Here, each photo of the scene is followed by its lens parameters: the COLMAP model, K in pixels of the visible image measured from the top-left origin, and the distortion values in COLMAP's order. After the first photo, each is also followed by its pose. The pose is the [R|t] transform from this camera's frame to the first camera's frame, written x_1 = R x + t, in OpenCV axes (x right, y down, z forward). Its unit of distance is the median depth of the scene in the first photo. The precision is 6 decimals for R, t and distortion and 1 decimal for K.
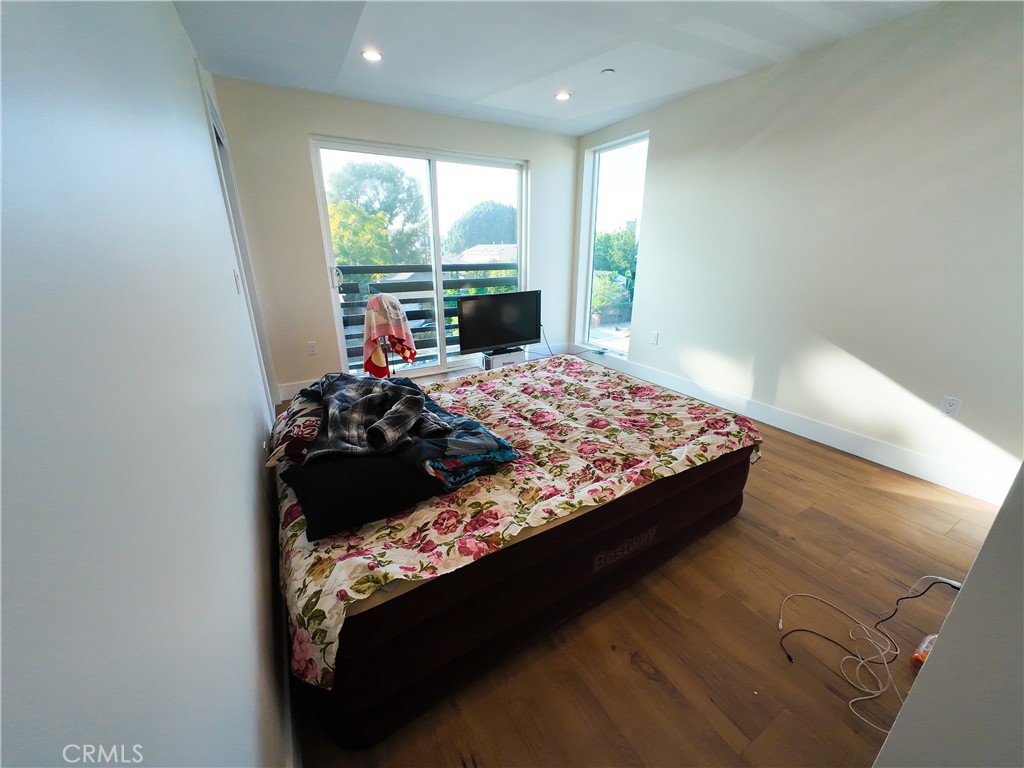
lens RADIAL K [[394.0, 0, 515.0], [0, 394.0, 385.5], [0, 0, 1]] dist [-0.005965, 0.001203]
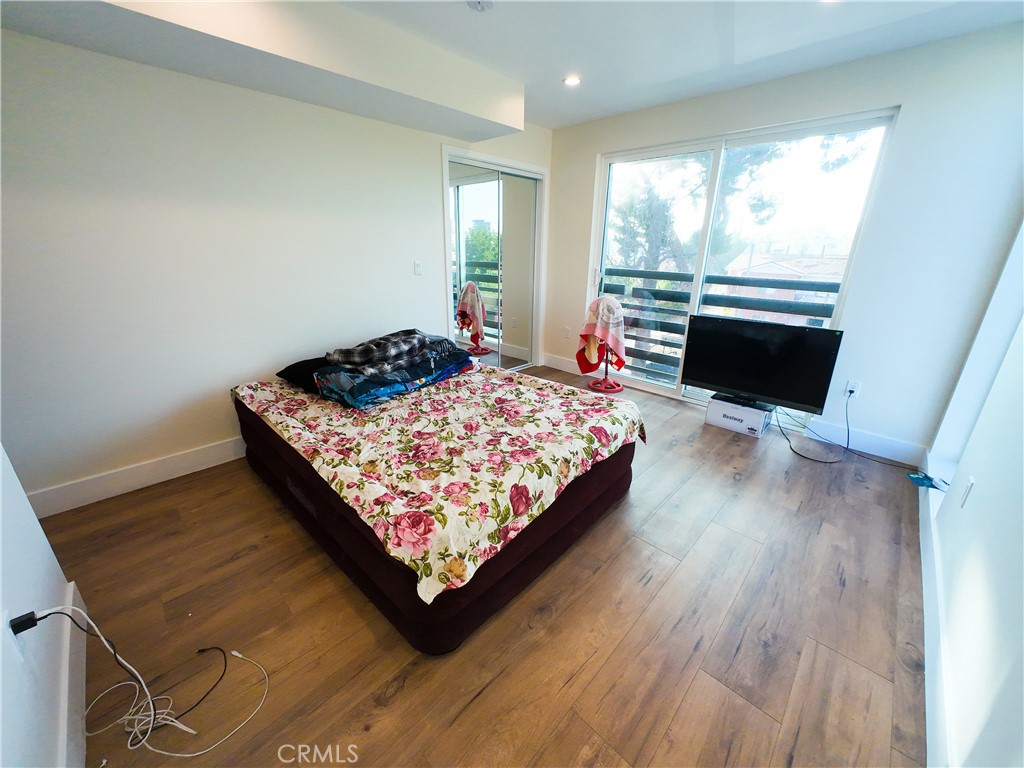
lens RADIAL K [[394.0, 0, 509.1], [0, 394.0, 385.3], [0, 0, 1]] dist [-0.005965, 0.001203]
pose [[0.258996, 0.326295, -0.909094, 1.128206], [-0.333682, 0.913486, 0.232807, -0.315001], [0.906409, 0.243053, 0.345468, 0.840694]]
